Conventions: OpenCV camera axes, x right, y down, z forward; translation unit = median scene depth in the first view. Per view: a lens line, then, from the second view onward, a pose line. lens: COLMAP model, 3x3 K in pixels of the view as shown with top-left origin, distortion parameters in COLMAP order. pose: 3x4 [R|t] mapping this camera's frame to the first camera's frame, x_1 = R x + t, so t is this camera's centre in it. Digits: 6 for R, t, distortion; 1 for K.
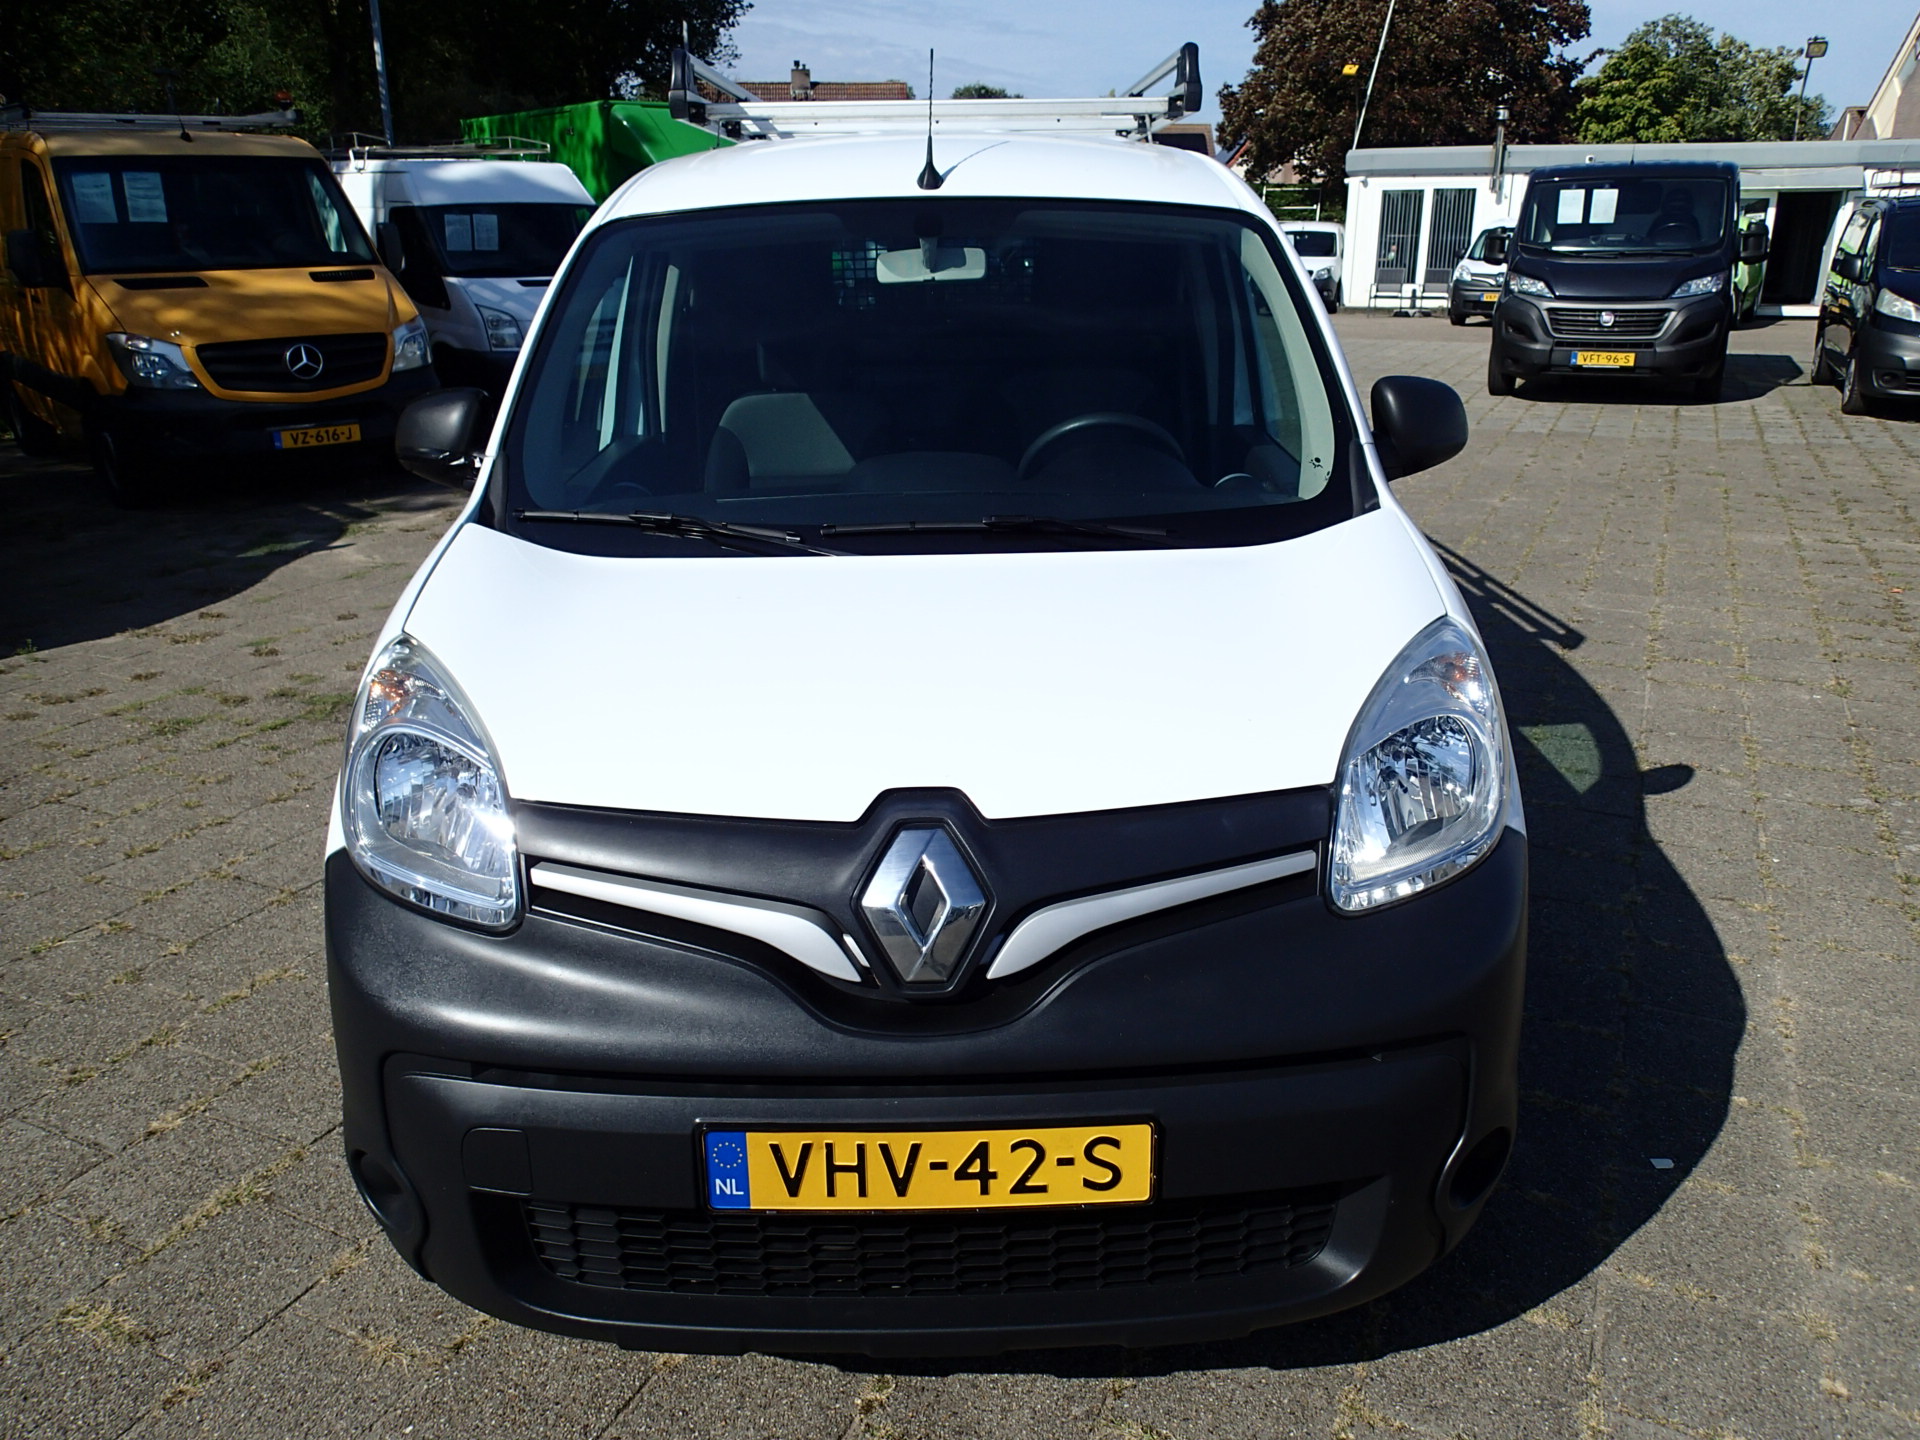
lens RADIAL K [[1429.5, 0, 979.2], [0, 1429.5, 711.1], [0, 0, 1]] dist [0.004913, -0.007166]
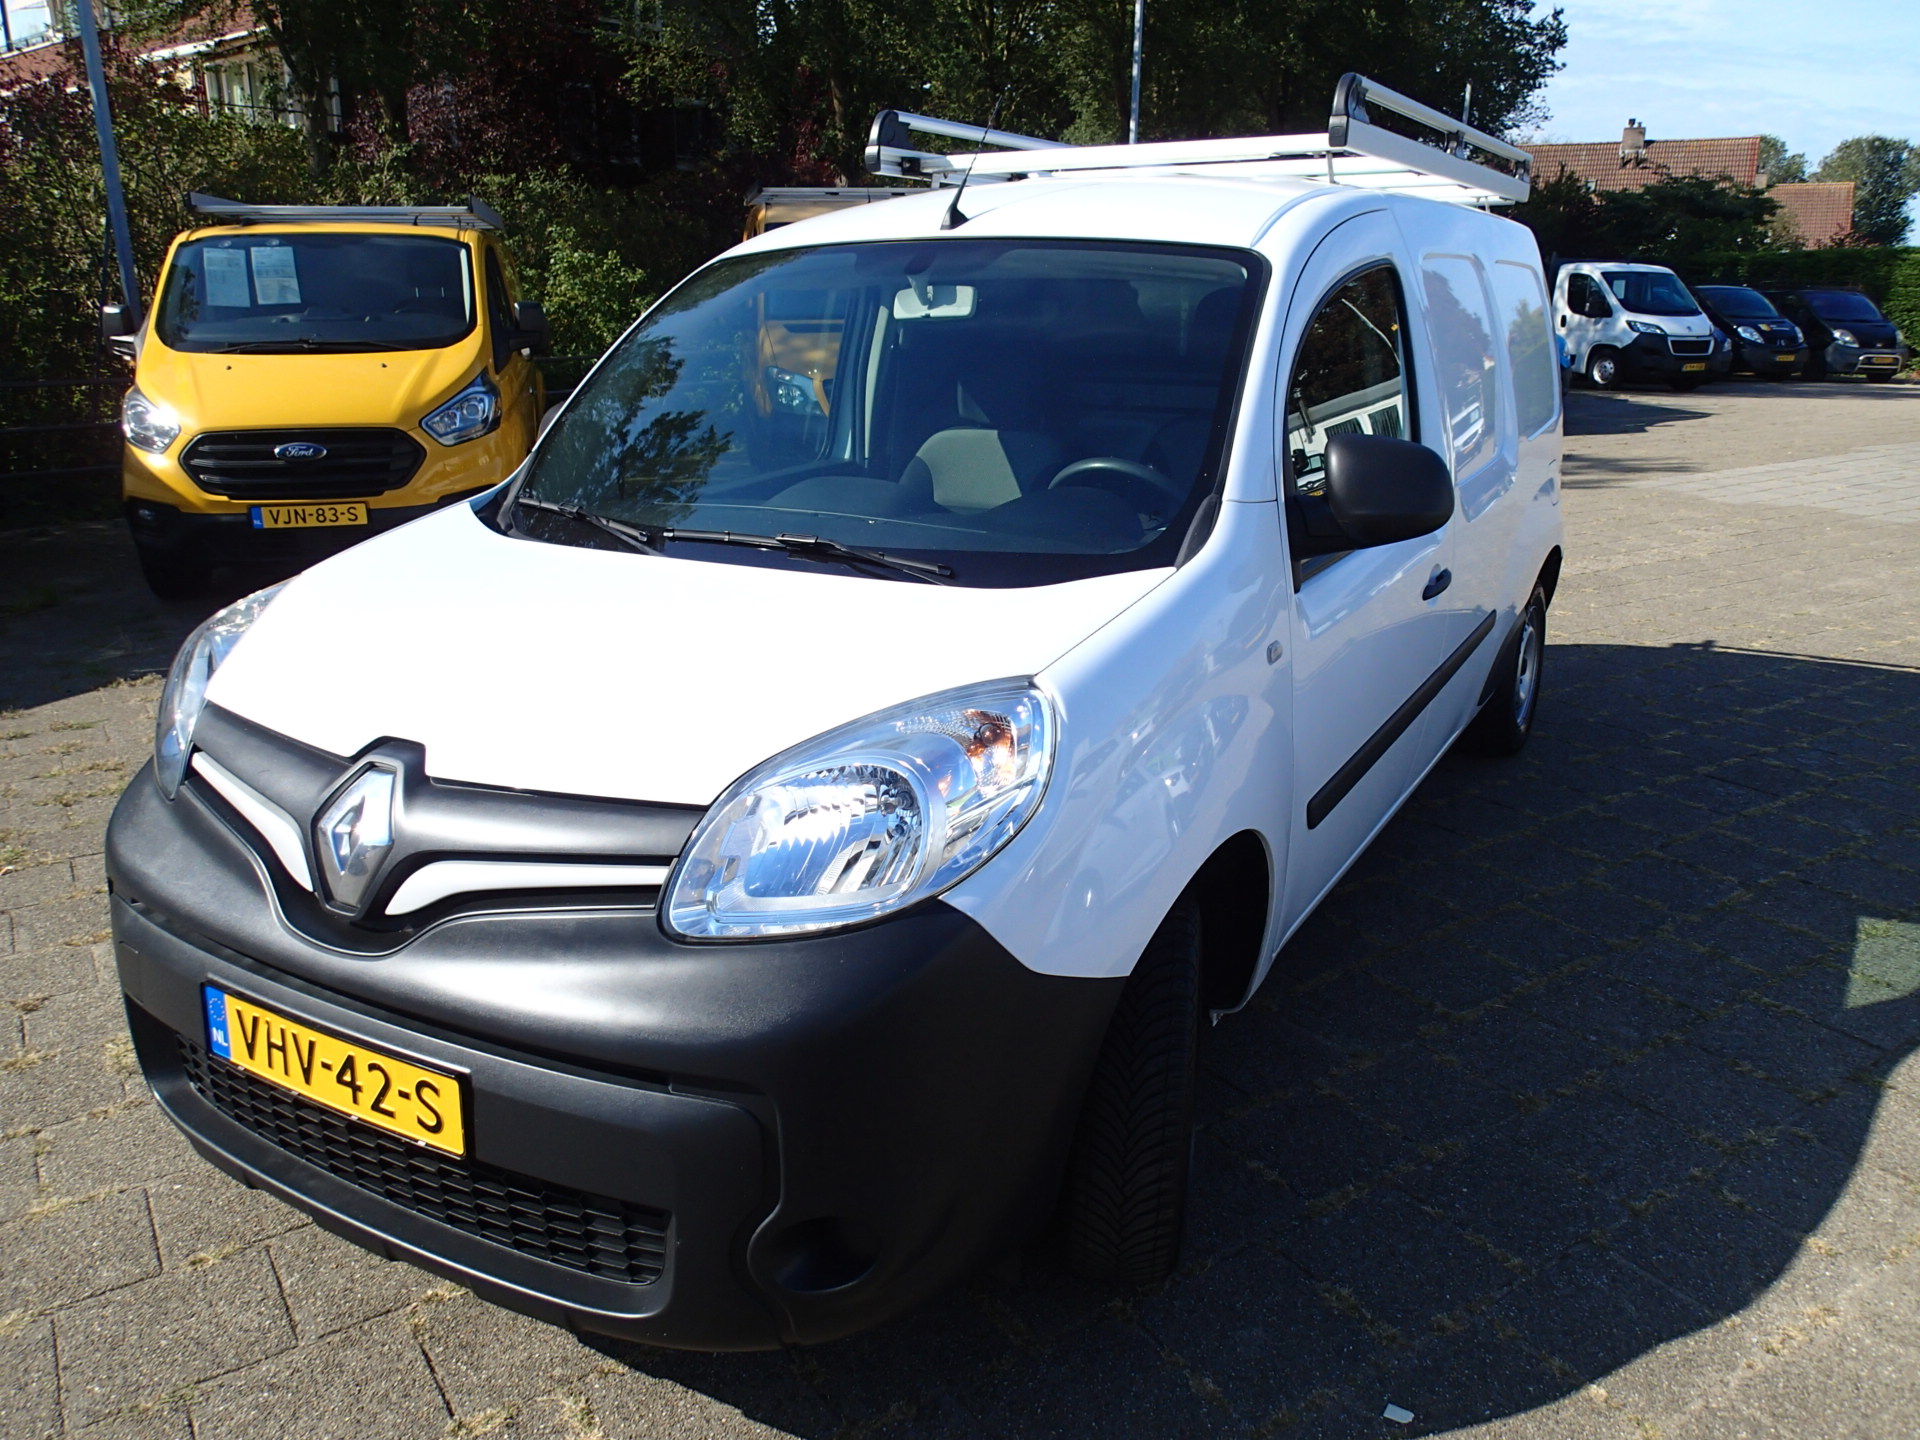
lens RADIAL K [[1429.5, 0, 979.2], [0, 1429.5, 711.1], [0, 0, 1]] dist [0.004913, -0.007166]
pose [[0.857747, 0.151749, -0.491163, 0.549303], [-0.172208, 0.985054, 0.003605, -0.030772], [0.484369, 0.081490, 0.871060, 0.141686]]
